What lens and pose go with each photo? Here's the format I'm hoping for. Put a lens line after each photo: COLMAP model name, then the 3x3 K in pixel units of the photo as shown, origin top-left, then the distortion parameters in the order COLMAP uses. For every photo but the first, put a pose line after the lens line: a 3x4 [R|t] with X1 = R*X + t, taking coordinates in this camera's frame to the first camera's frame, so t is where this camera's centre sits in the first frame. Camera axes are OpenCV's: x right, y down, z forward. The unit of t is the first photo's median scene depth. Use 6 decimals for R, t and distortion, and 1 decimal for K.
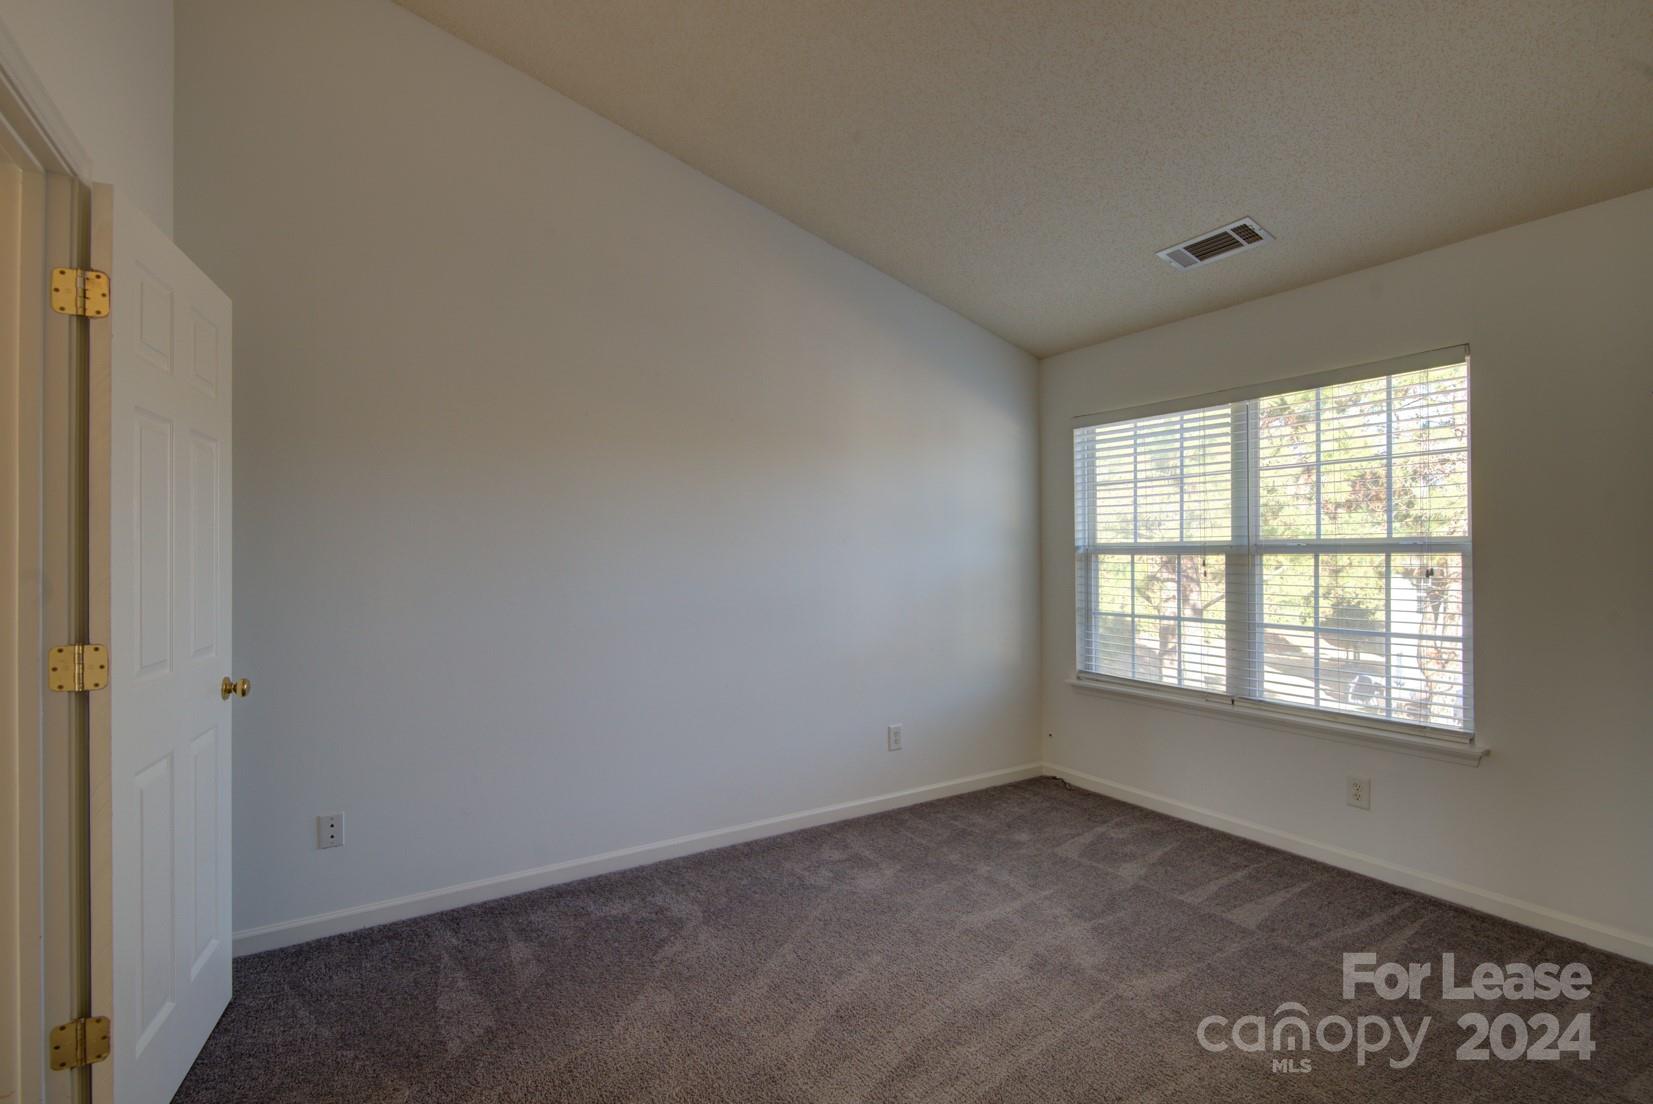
lens RADIAL K [[758.3, 0, 826.5], [0, 758.3, 552.0], [0, 0, 1]] dist [-0.000969, -0.000467]
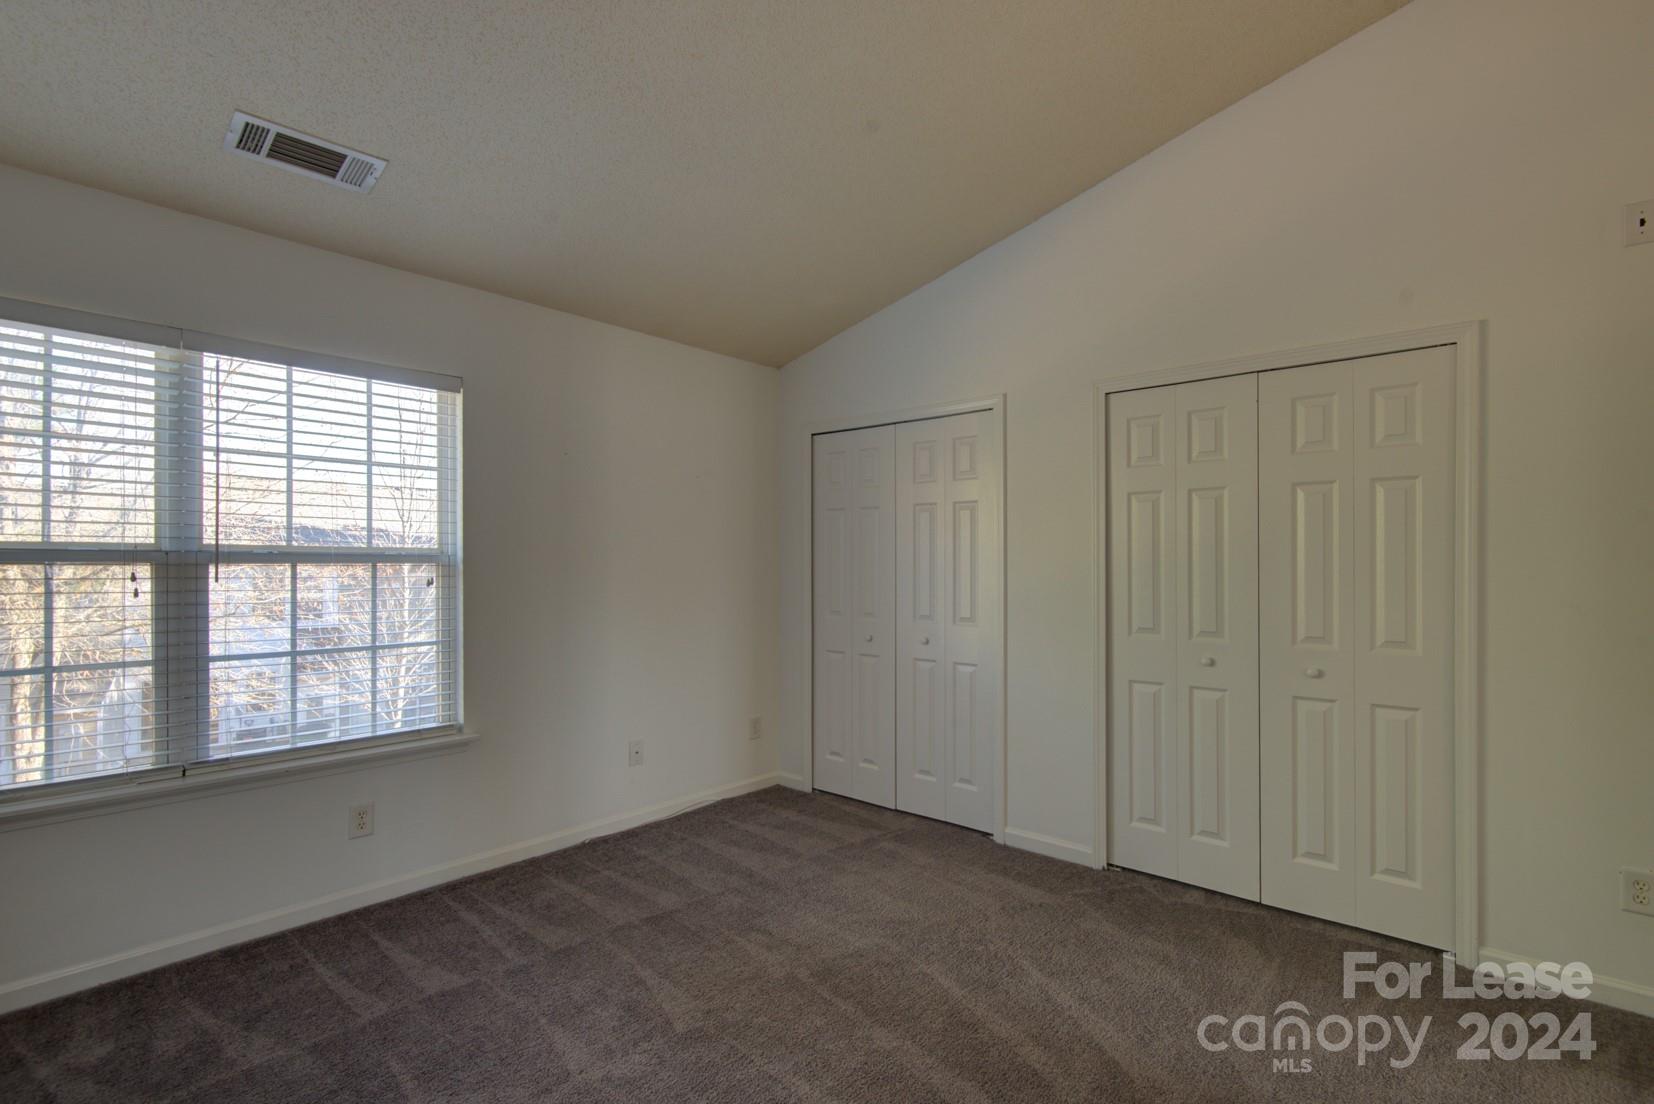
lens RADIAL K [[786.9, 0, 829.4], [0, 786.9, 564.3], [0, 0, 1]] dist [-0.000998, -0.000653]
pose [[-0.281923, 0.007738, 0.959406, -0.345427], [-0.002843, 0.999956, -0.008900, 0.008899], [-0.959433, -0.005237, -0.281888, 0.646678]]
